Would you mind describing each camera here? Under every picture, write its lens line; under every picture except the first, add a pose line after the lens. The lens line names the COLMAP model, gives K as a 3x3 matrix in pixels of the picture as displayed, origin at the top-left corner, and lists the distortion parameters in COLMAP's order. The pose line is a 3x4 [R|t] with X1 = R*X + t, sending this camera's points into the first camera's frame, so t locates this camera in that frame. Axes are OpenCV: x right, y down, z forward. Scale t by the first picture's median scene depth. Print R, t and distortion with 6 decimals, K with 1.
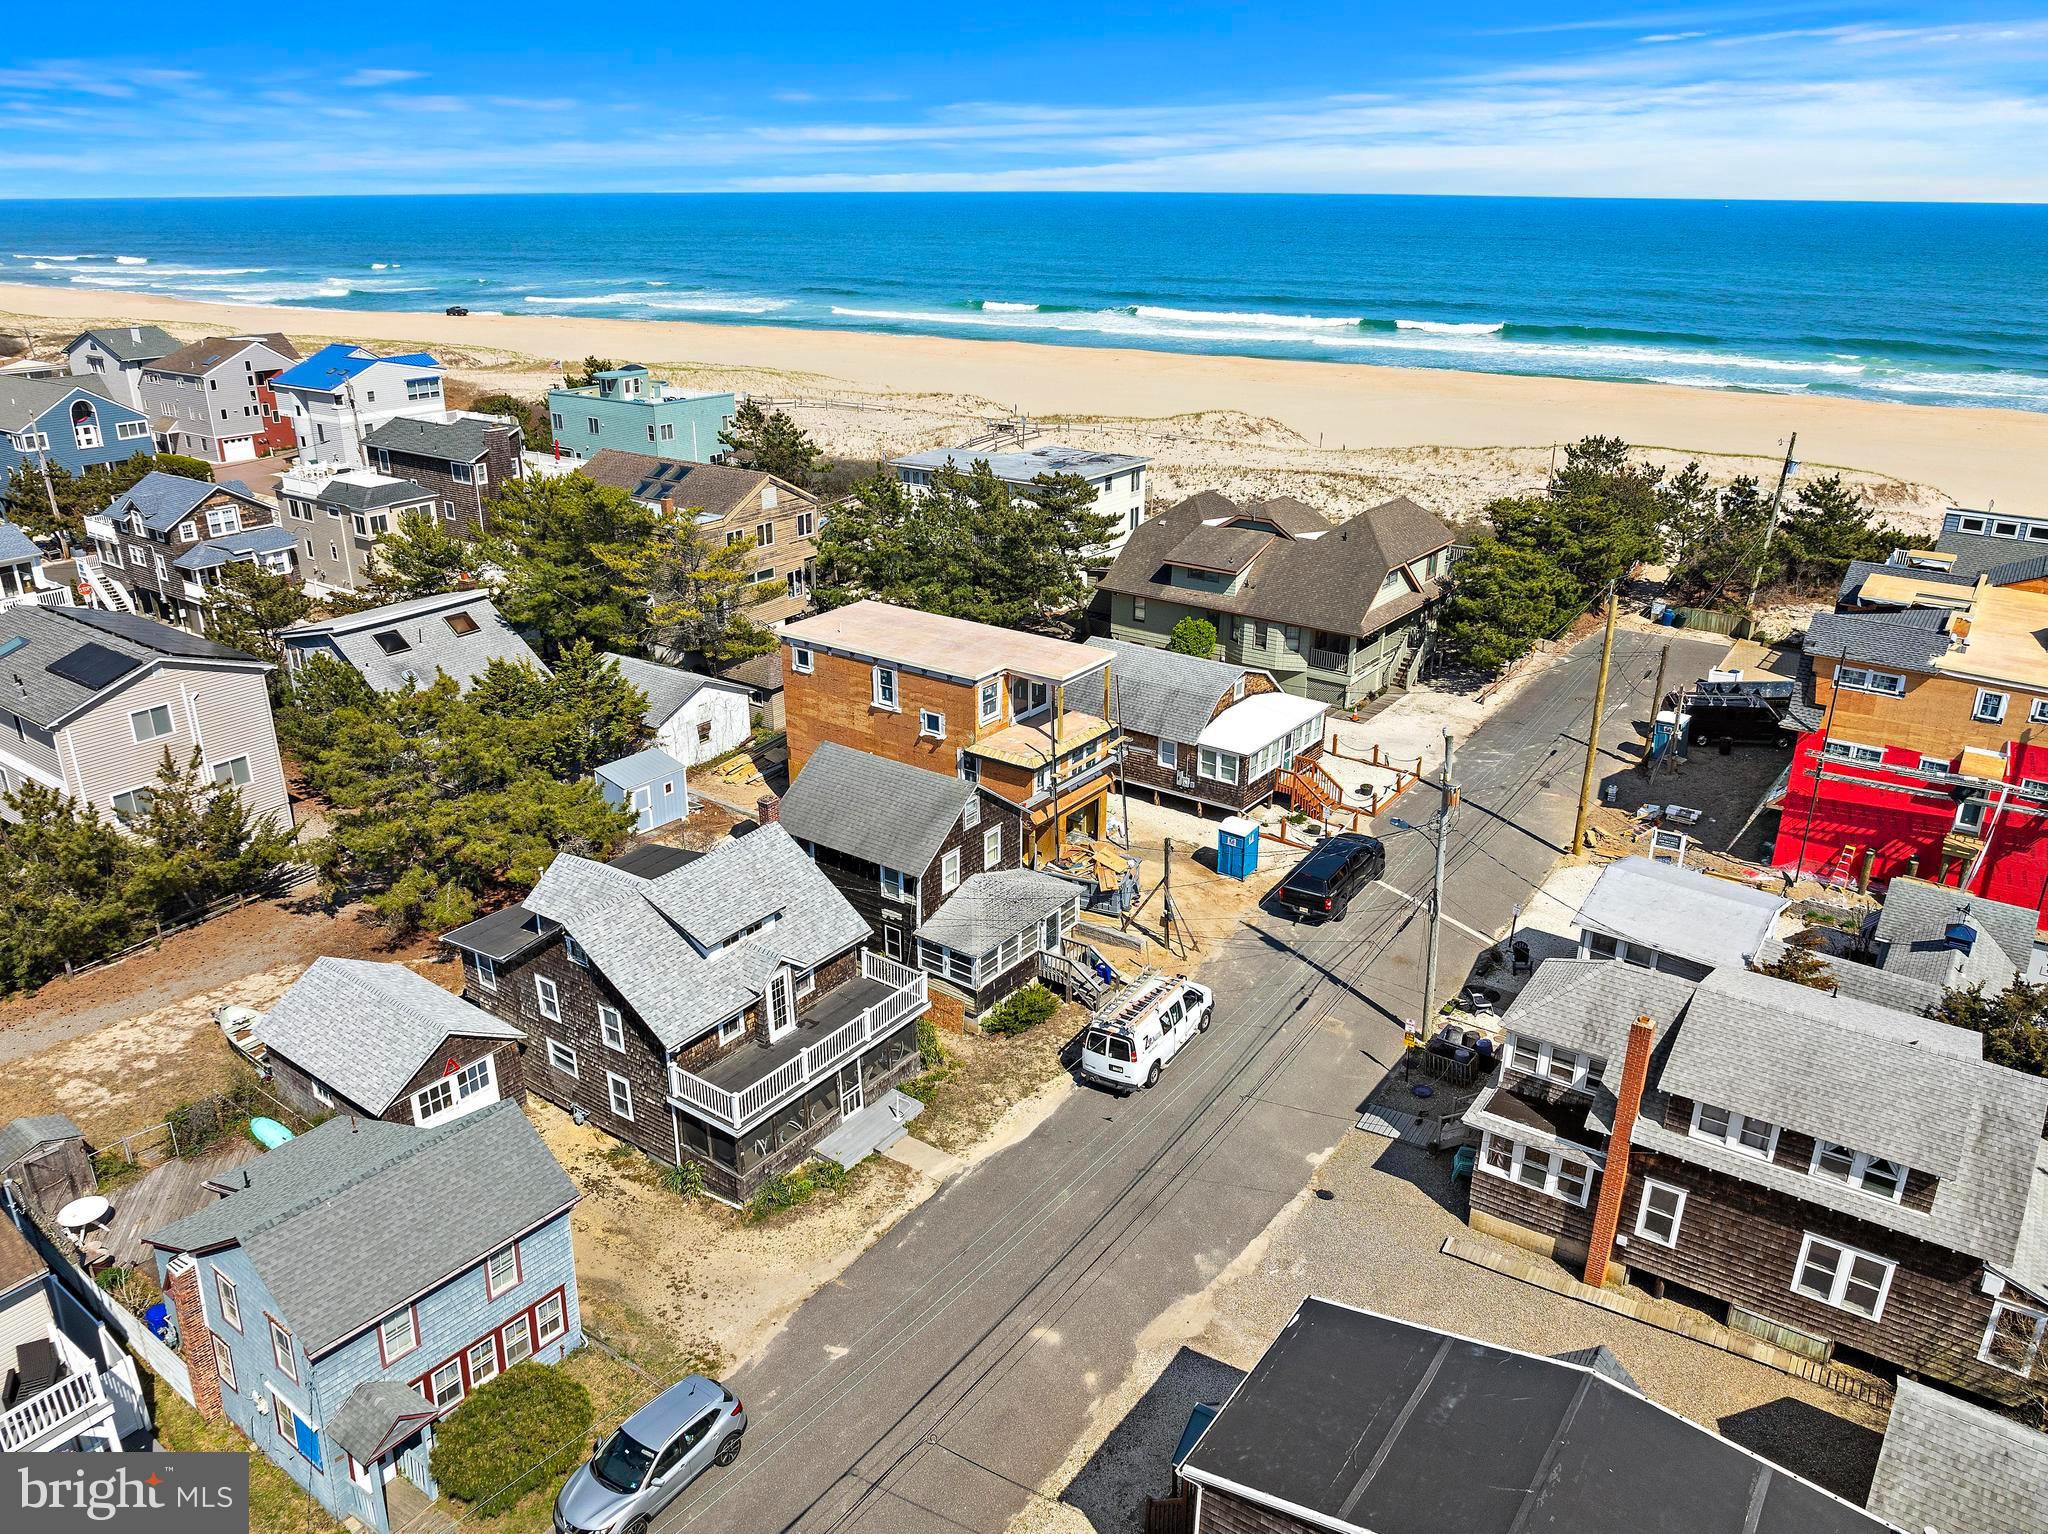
lens RADIAL K [[1461.7, 0, 1024.6], [0, 1461.7, 764.9], [0, 0, 1]] dist [-0.035857, -0.003185]
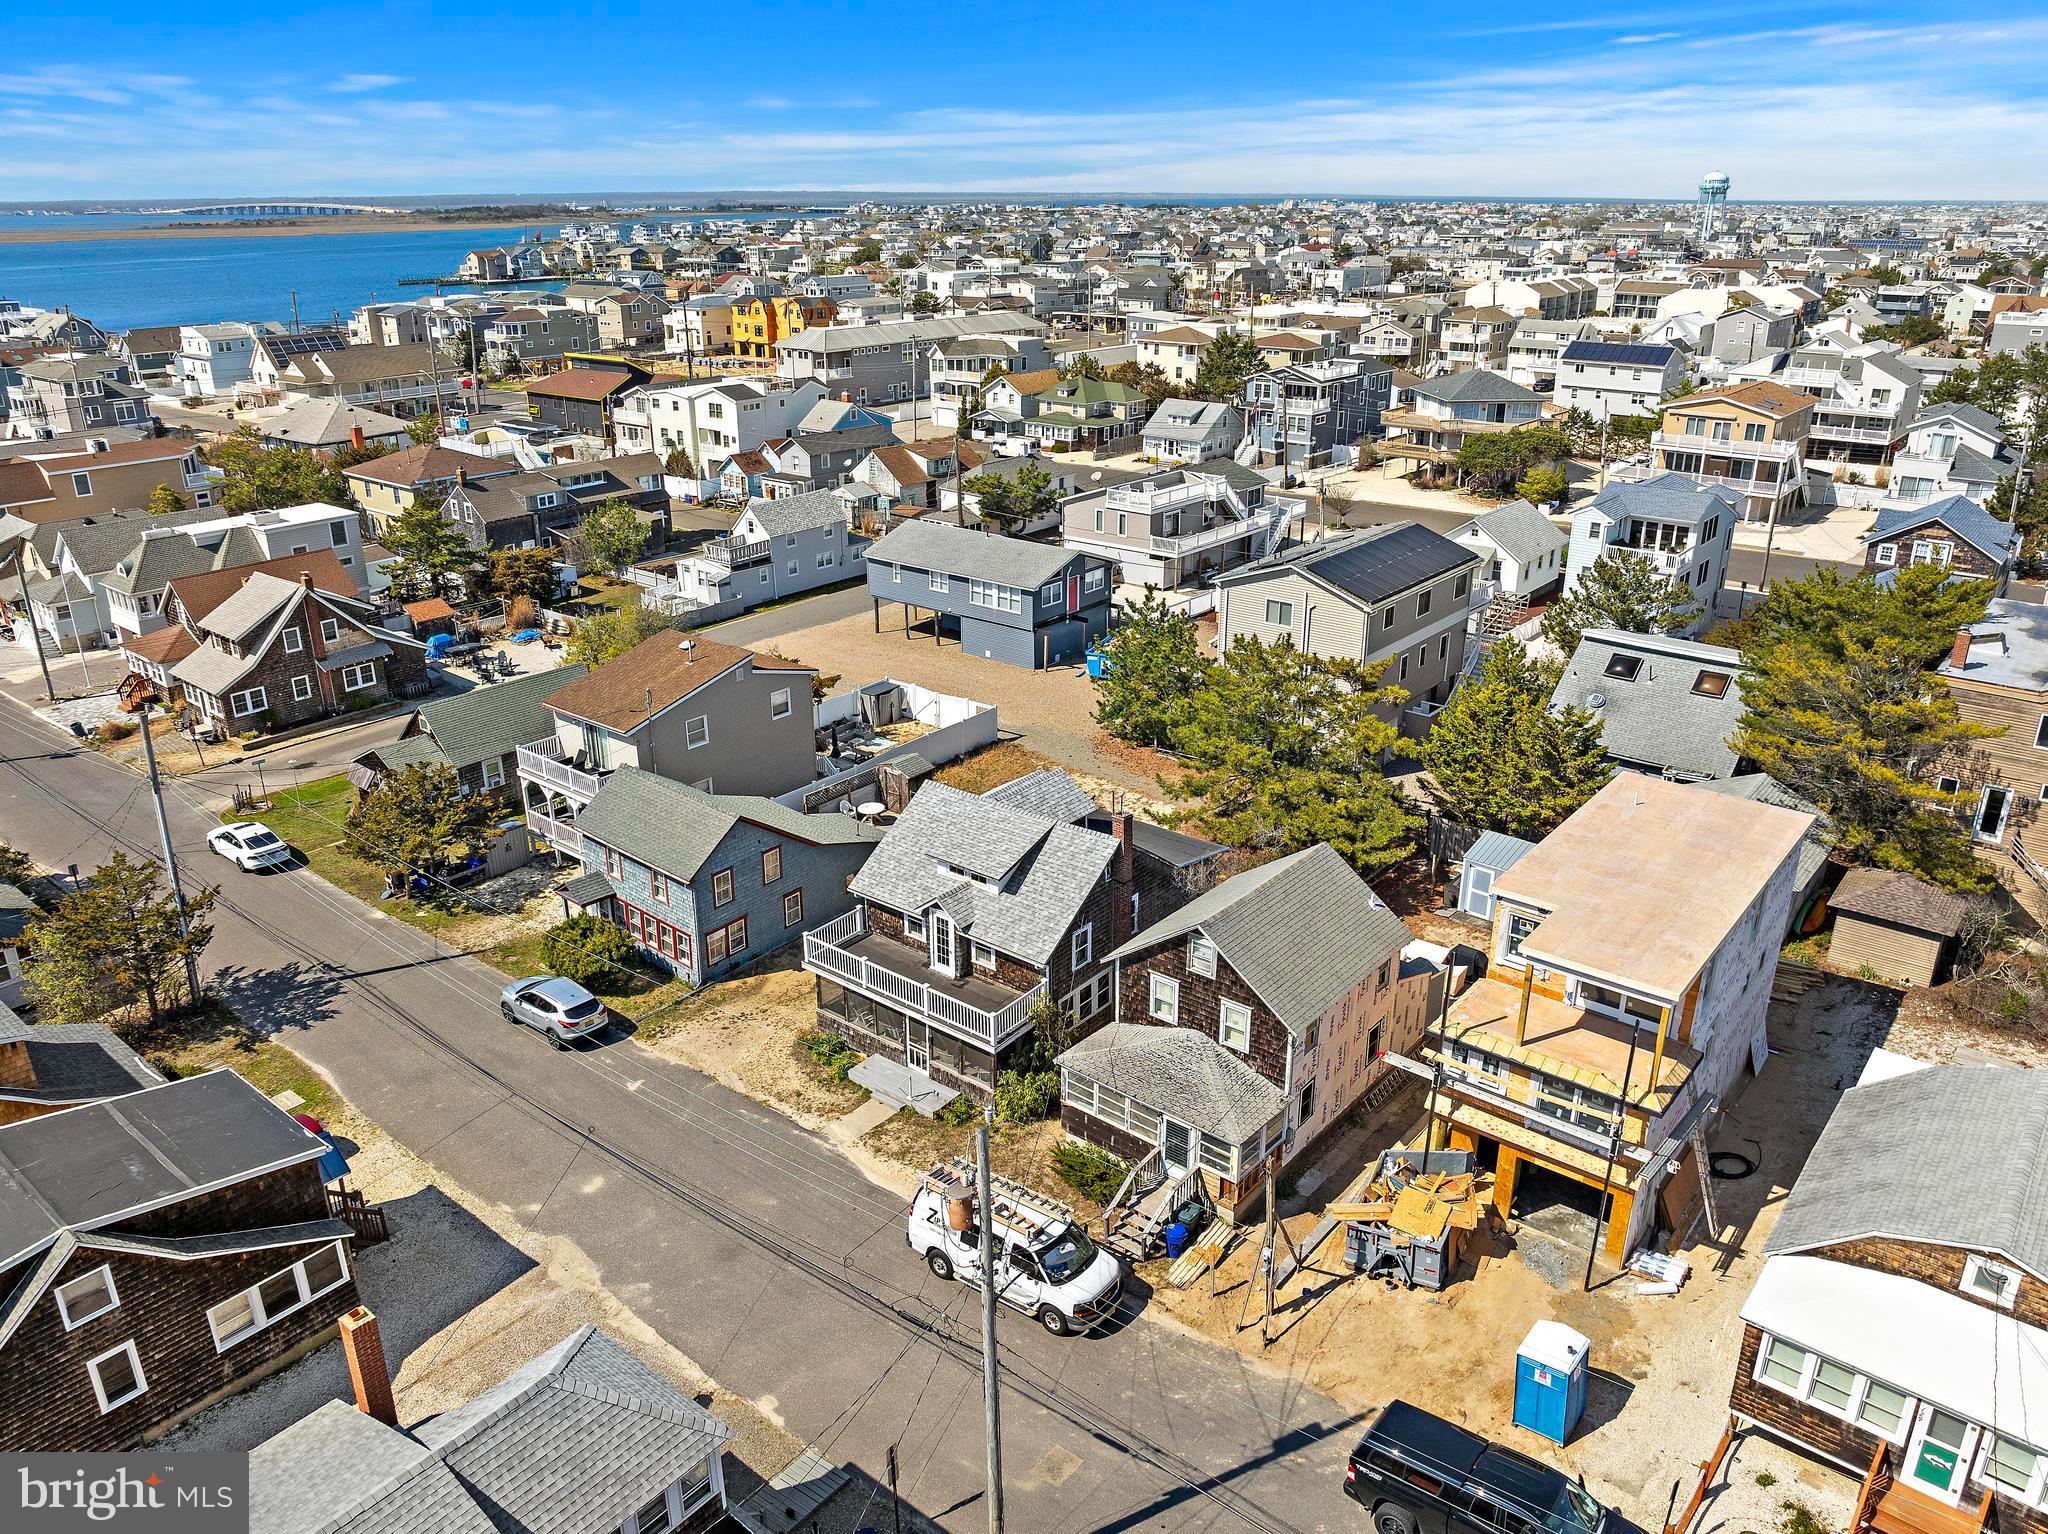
lens RADIAL K [[1452.8, 0, 1025.4], [0, 1452.8, 776.0], [0, 0, 1]] dist [-0.040480, 0.000564]
pose [[-0.064440, 0.372215, -0.925907, 0.668226], [-0.365408, 0.854594, 0.368979, -0.310426], [0.928614, 0.362111, 0.080941, 0.791170]]
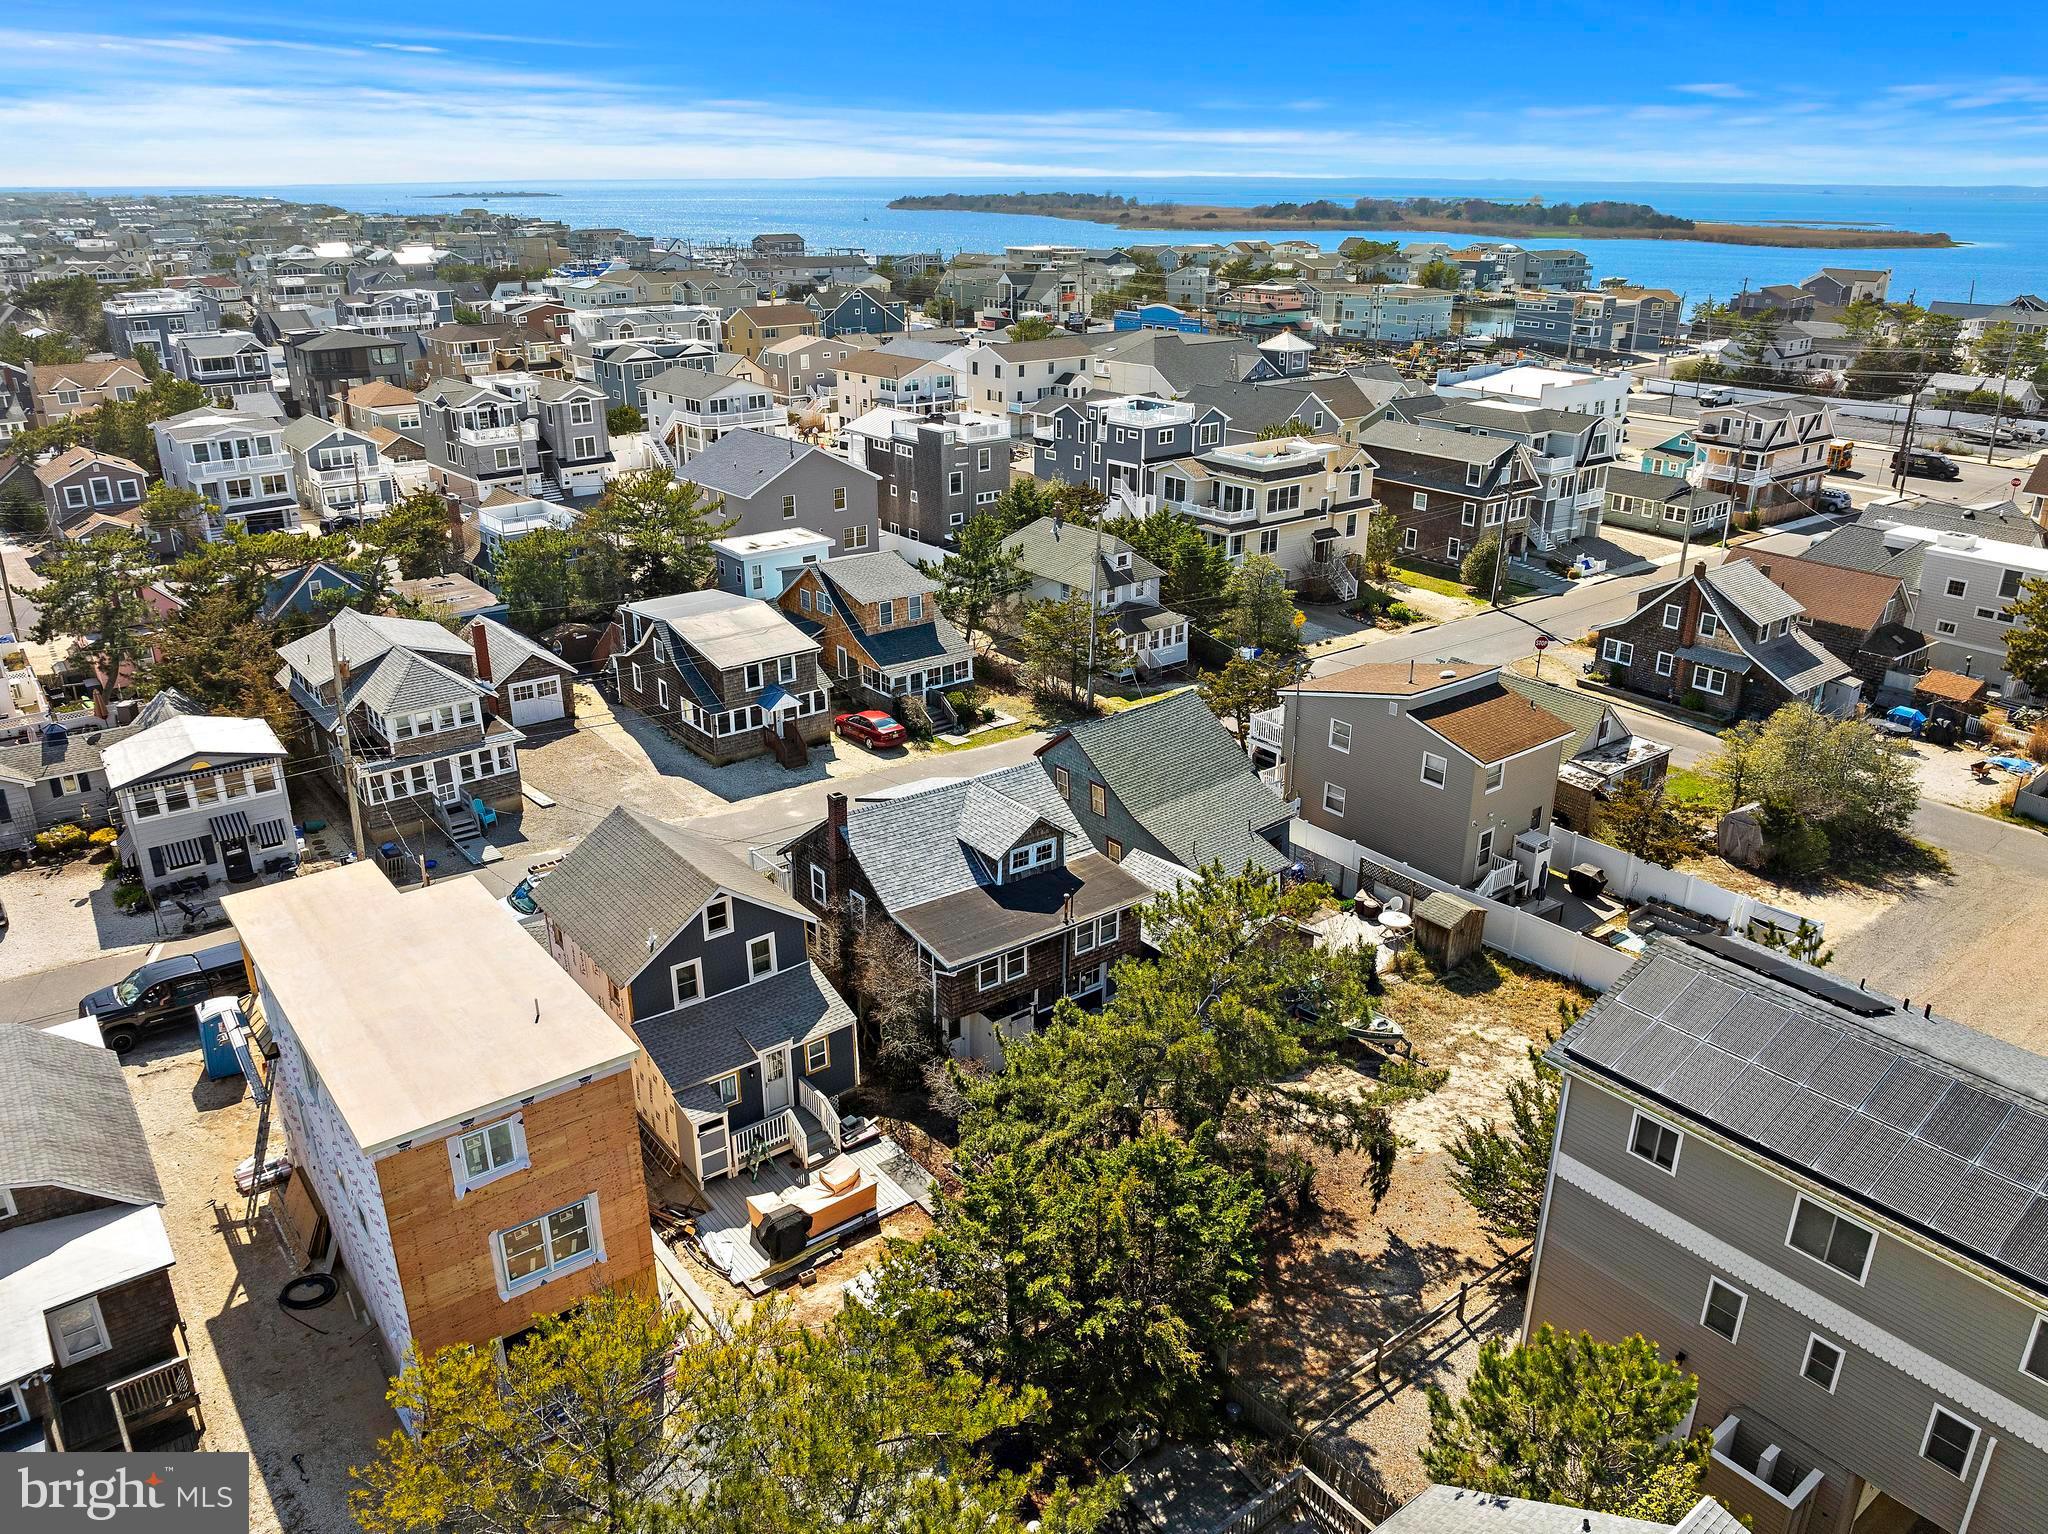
lens RADIAL K [[1466.0, 0, 1024.0], [0, 1466.0, 767.0], [0, 0, 1]] dist [-0.025856, -0.026415]
pose [[-0.959048, -0.108271, 0.261735, -0.519554], [0.102651, 0.728381, 0.677439, -0.608957], [-0.263990, 0.676563, -0.687438, 1.523724]]
